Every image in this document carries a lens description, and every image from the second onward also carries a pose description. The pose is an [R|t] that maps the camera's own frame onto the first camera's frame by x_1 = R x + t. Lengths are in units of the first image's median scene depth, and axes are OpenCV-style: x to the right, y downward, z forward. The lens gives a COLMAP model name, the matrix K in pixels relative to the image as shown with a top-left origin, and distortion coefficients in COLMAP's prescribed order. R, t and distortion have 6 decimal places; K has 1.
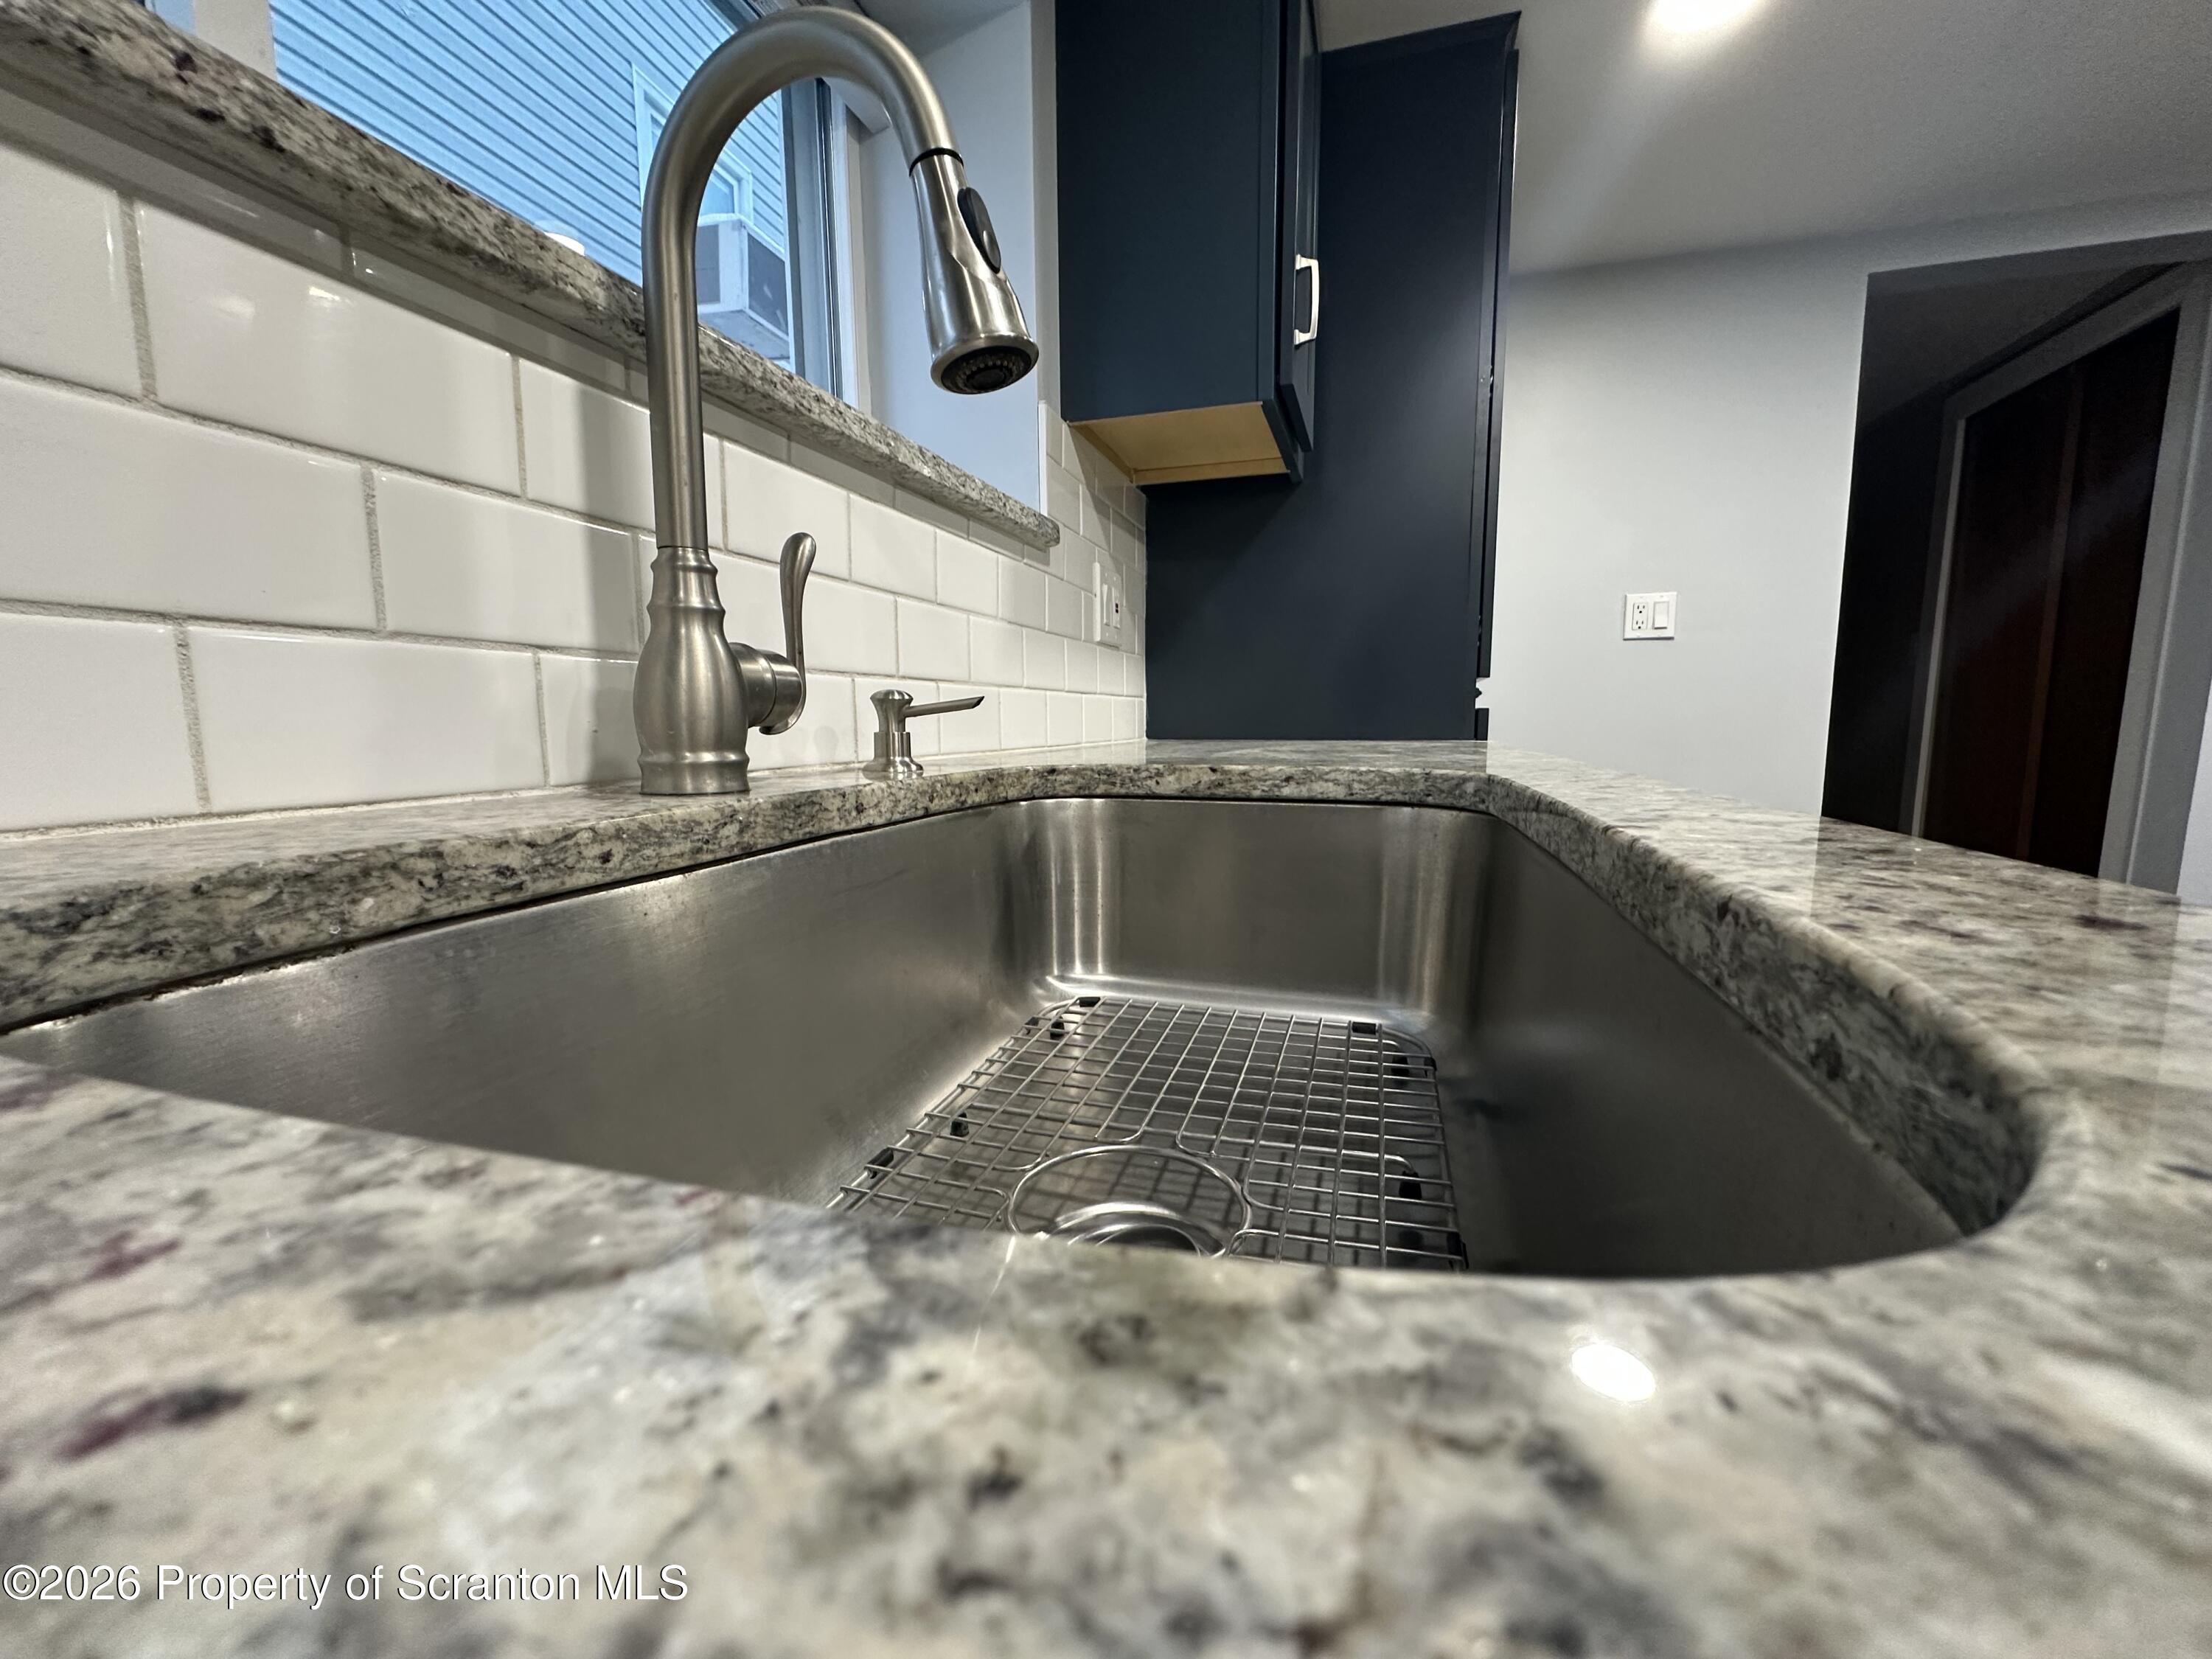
lens RADIAL K [[879.7, 0, 1098.8], [0, 879.7, 836.5], [0, 0, 1]] dist [-0.004196, 0.000977]
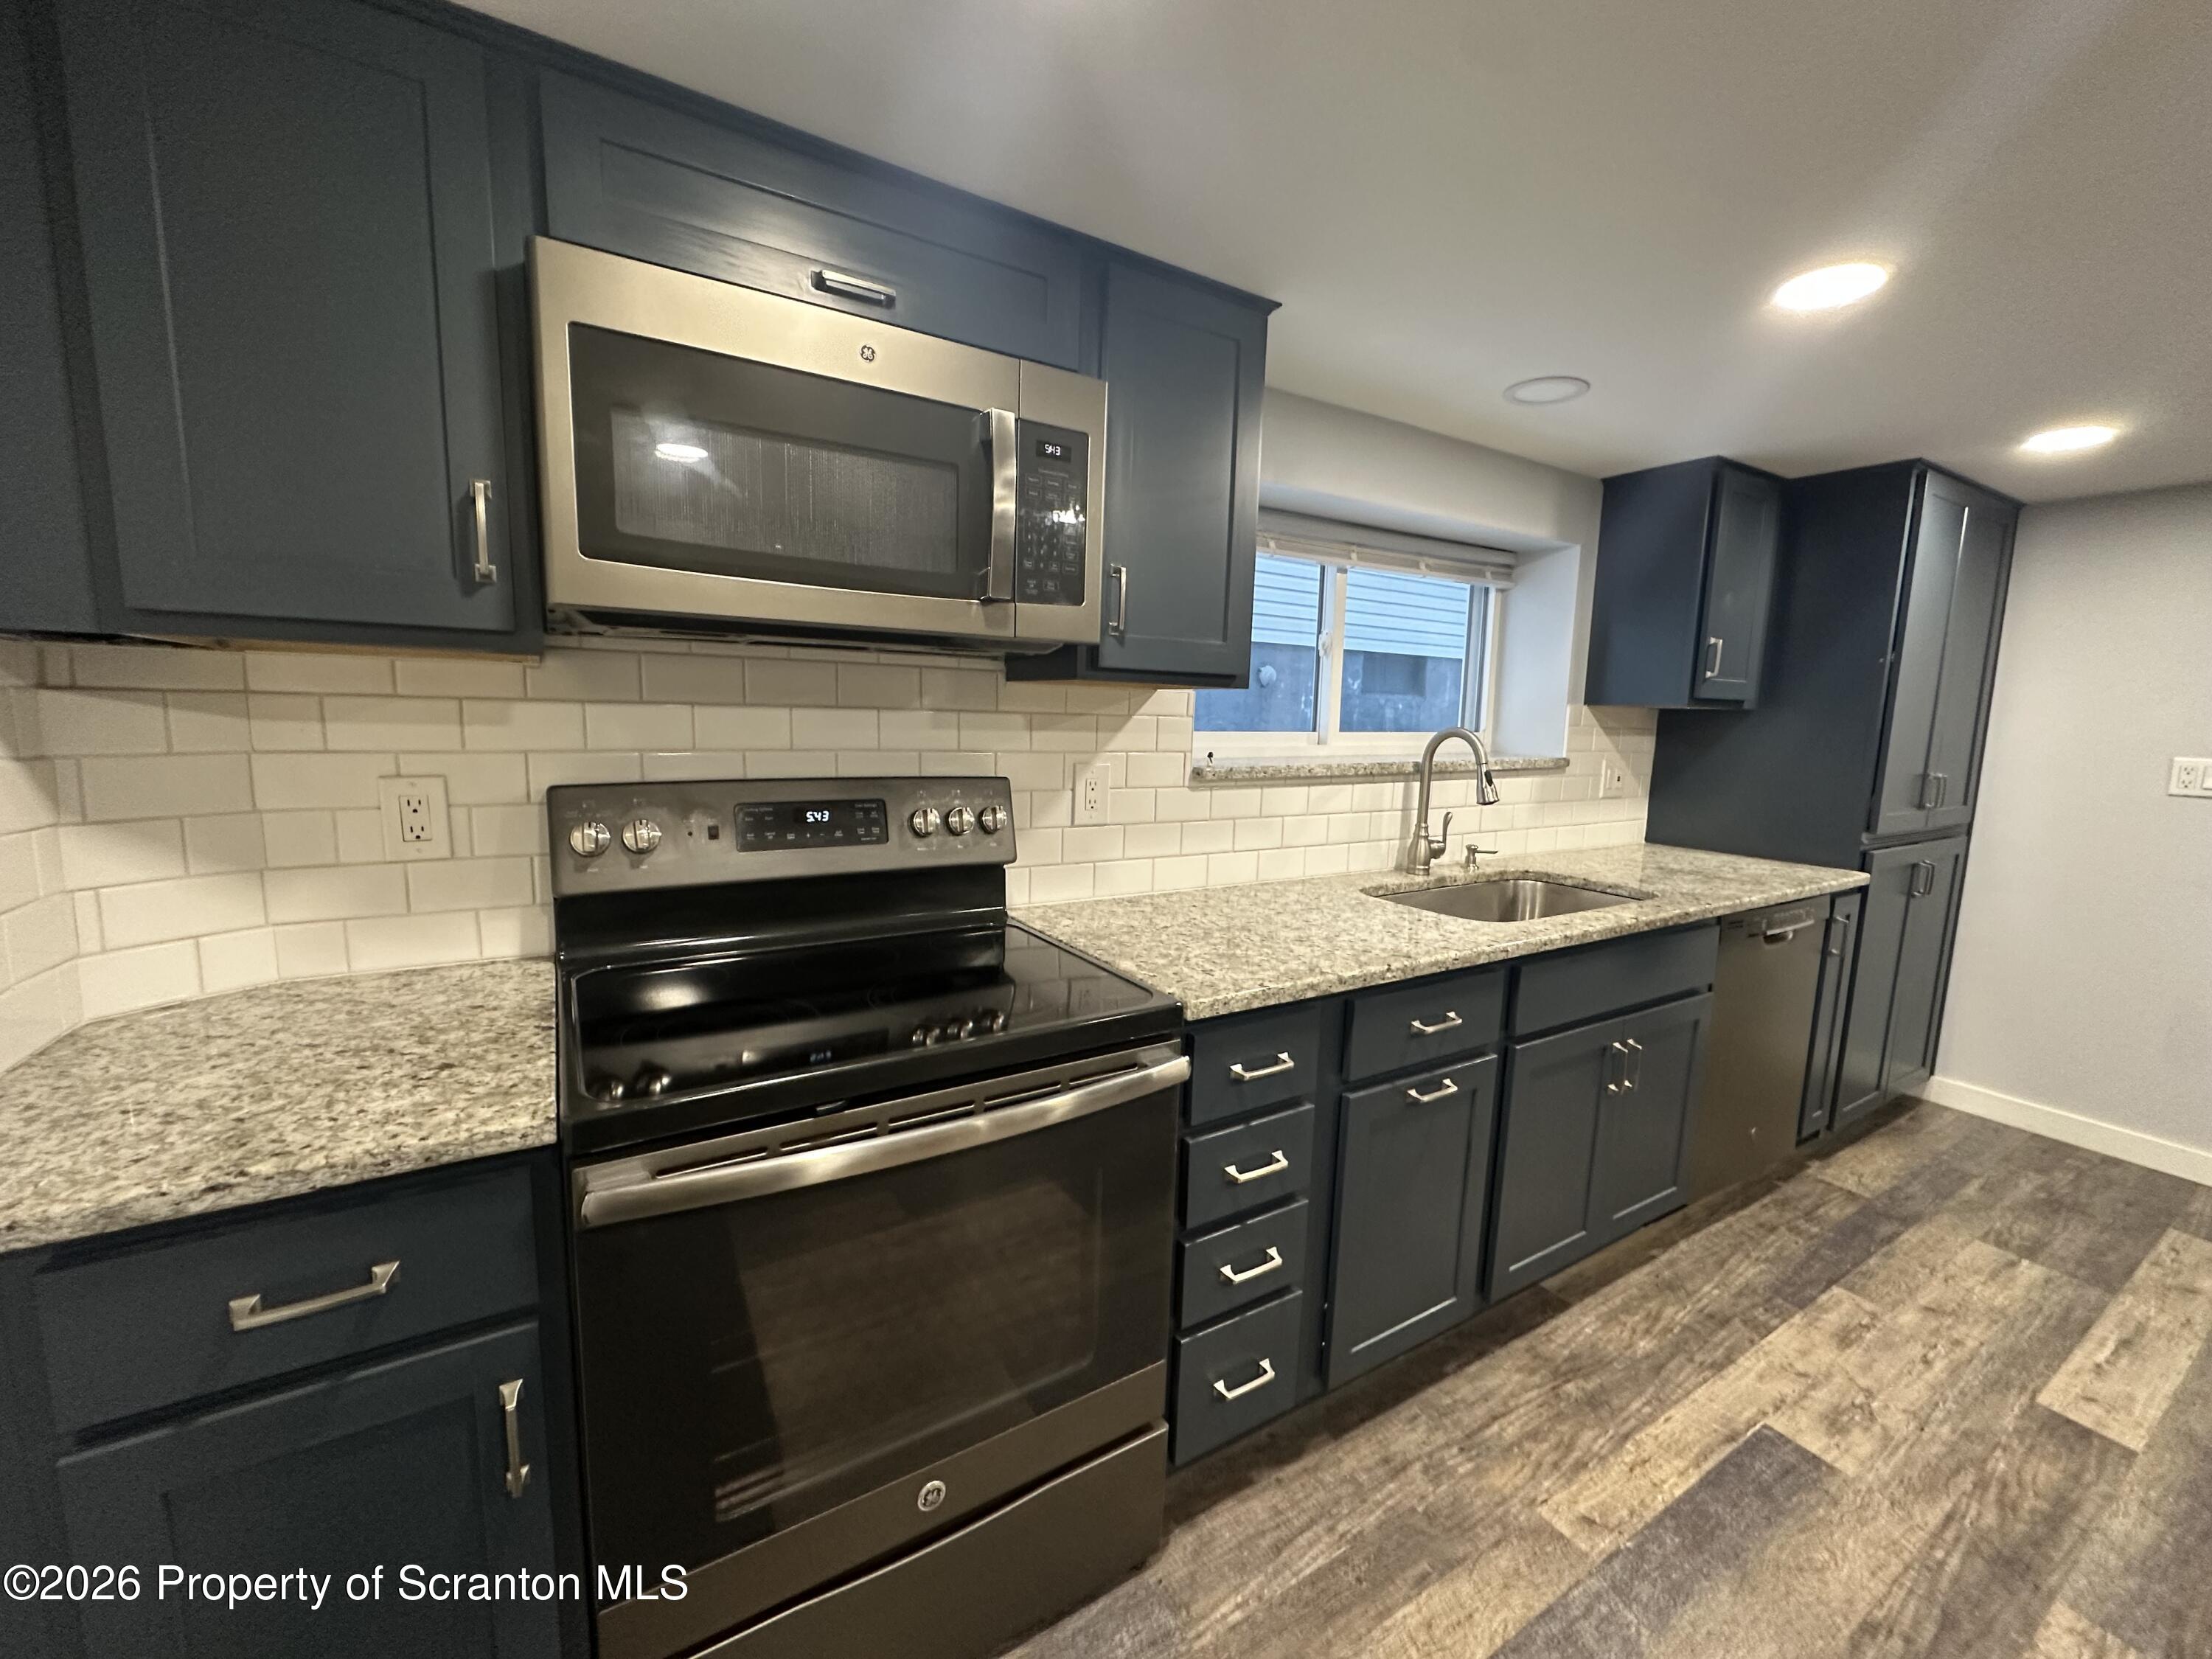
lens RADIAL K [[879.7, 0, 1102.7], [0, 879.7, 820.5], [0, 0, 1]] dist [-0.004196, 0.000977]
pose [[0.757929, 0.106714, -0.643549, 1.153527], [-0.113698, 0.993039, 0.030761, -0.266598], [0.642352, 0.049855, 0.764787, -3.395178]]
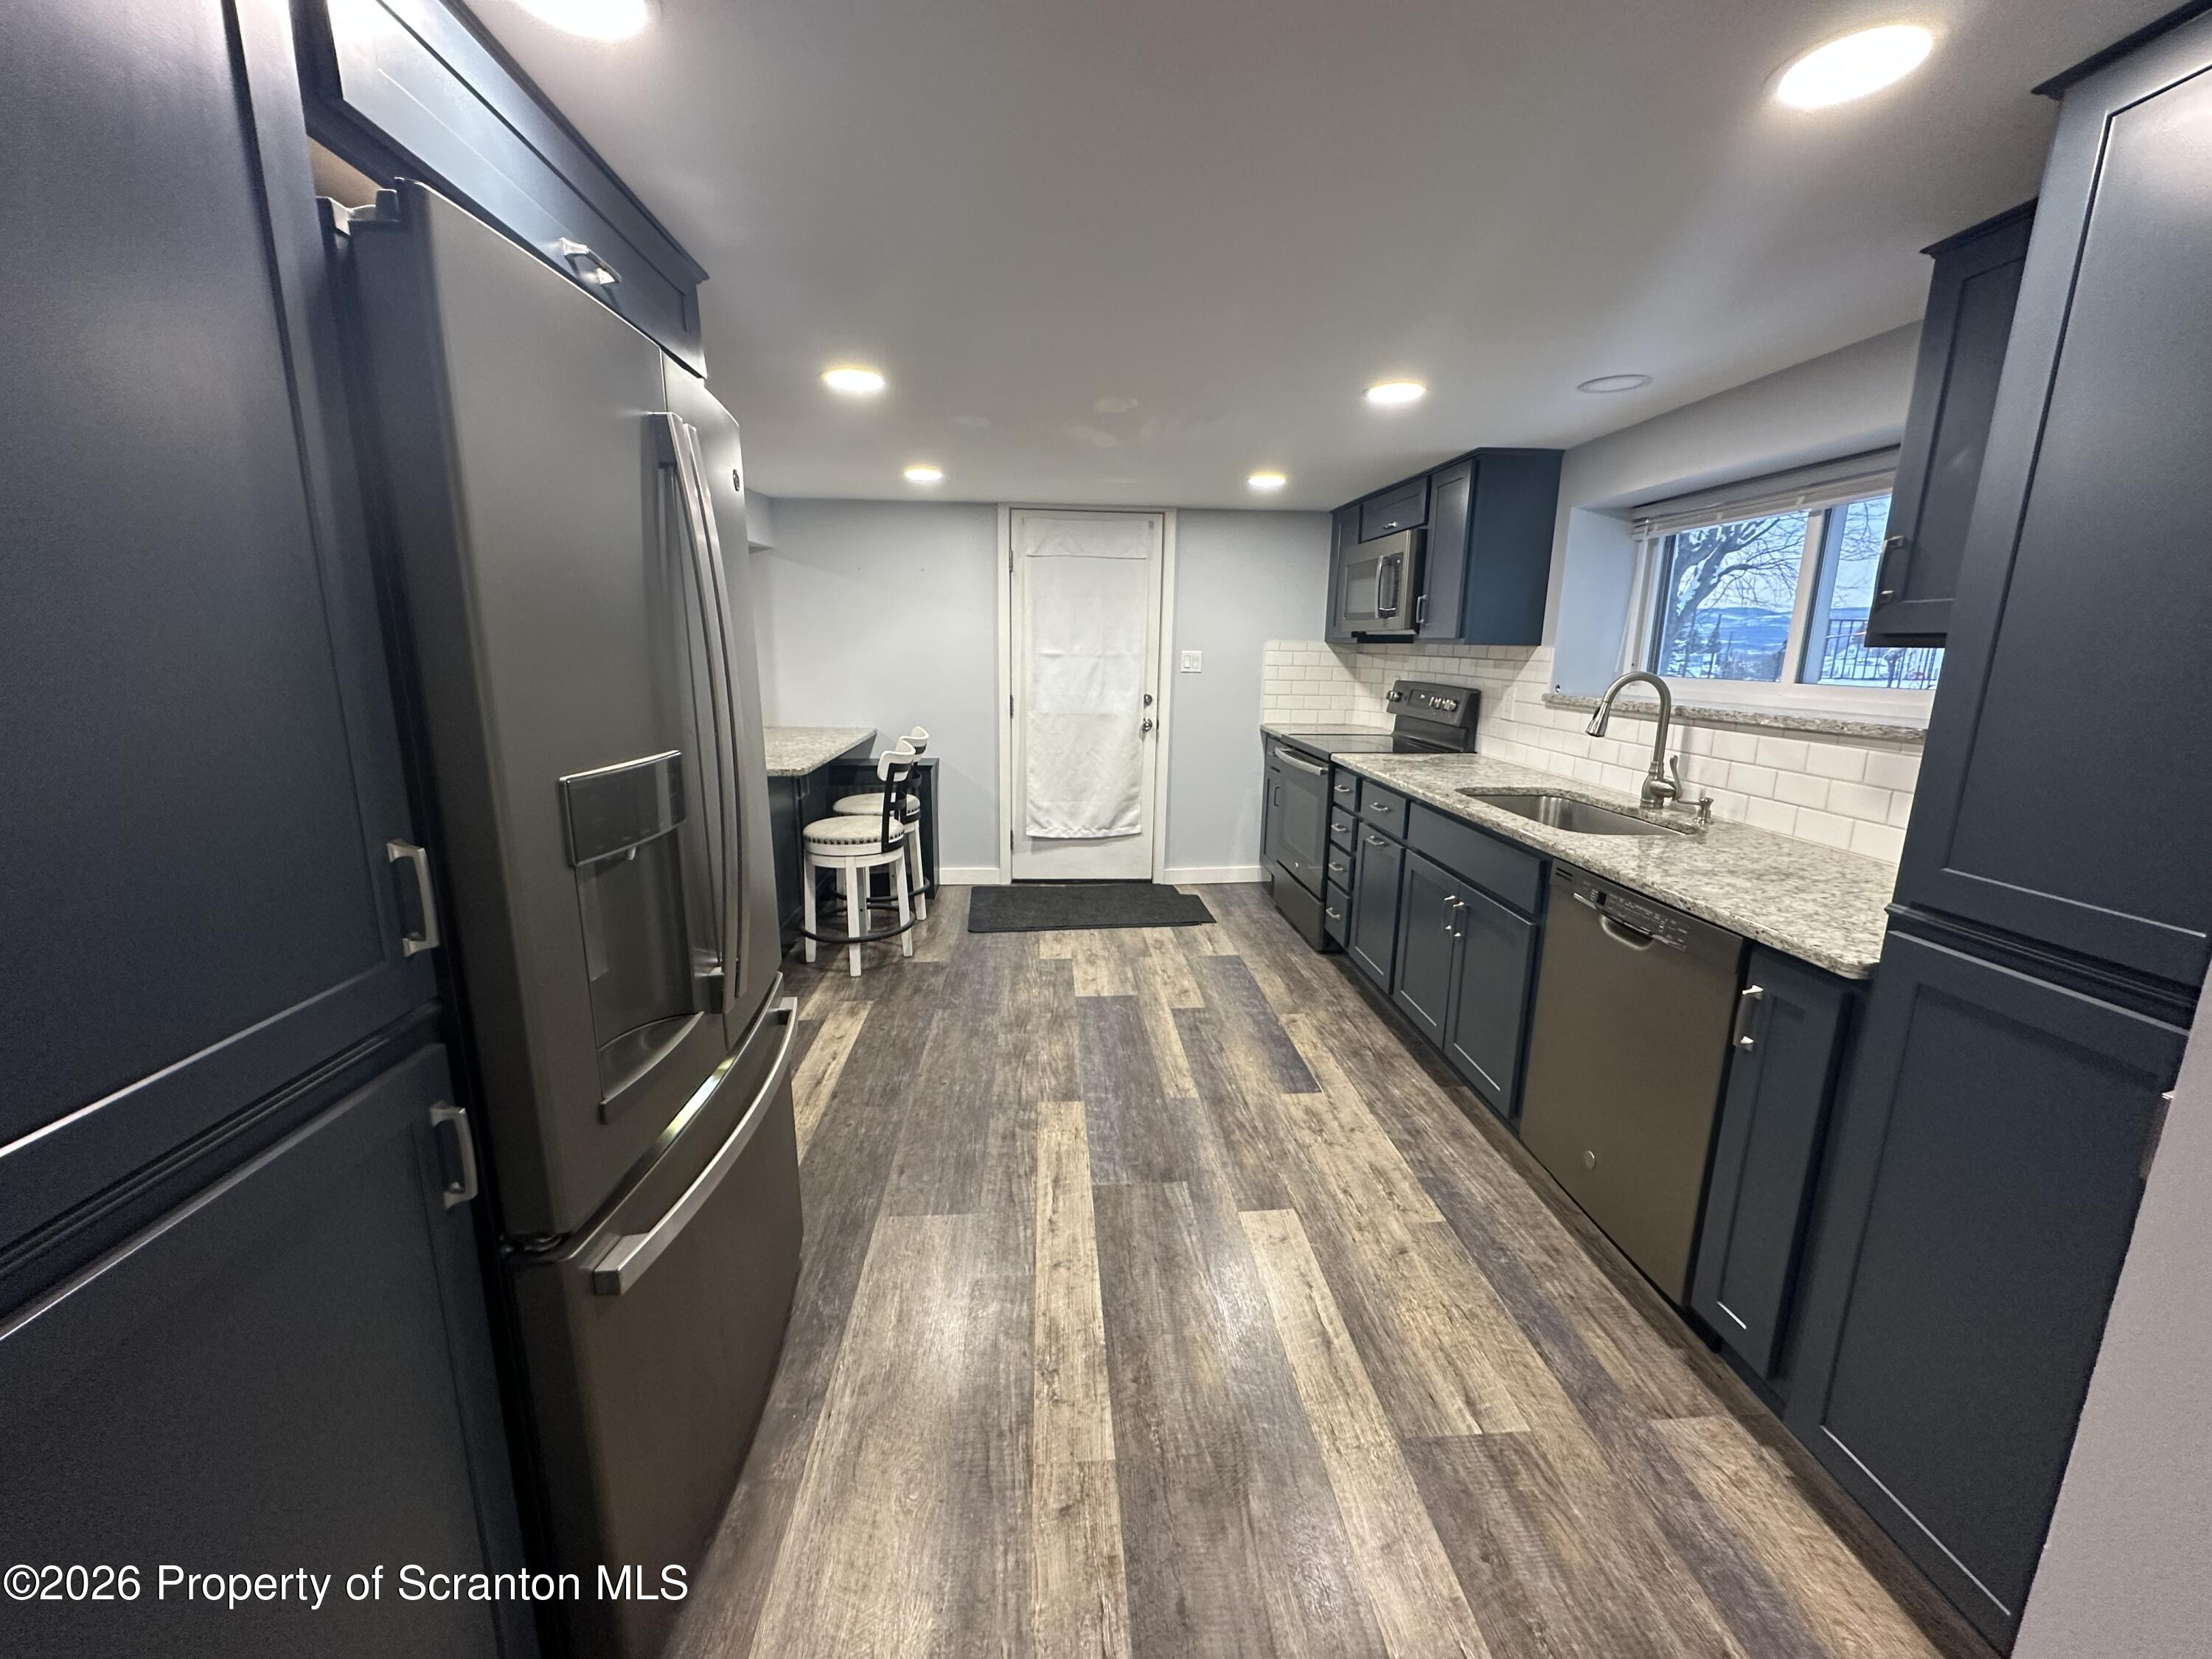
lens RADIAL K [[879.7, 0, 1108.9], [0, 879.7, 825.5], [0, 0, 1]] dist [-0.004196, 0.000977]
pose [[-0.926321, 0.070085, -0.370160, 4.068657], [-0.057832, 0.944445, 0.323541, -1.330494], [0.372271, 0.321109, -0.870806, 4.059905]]
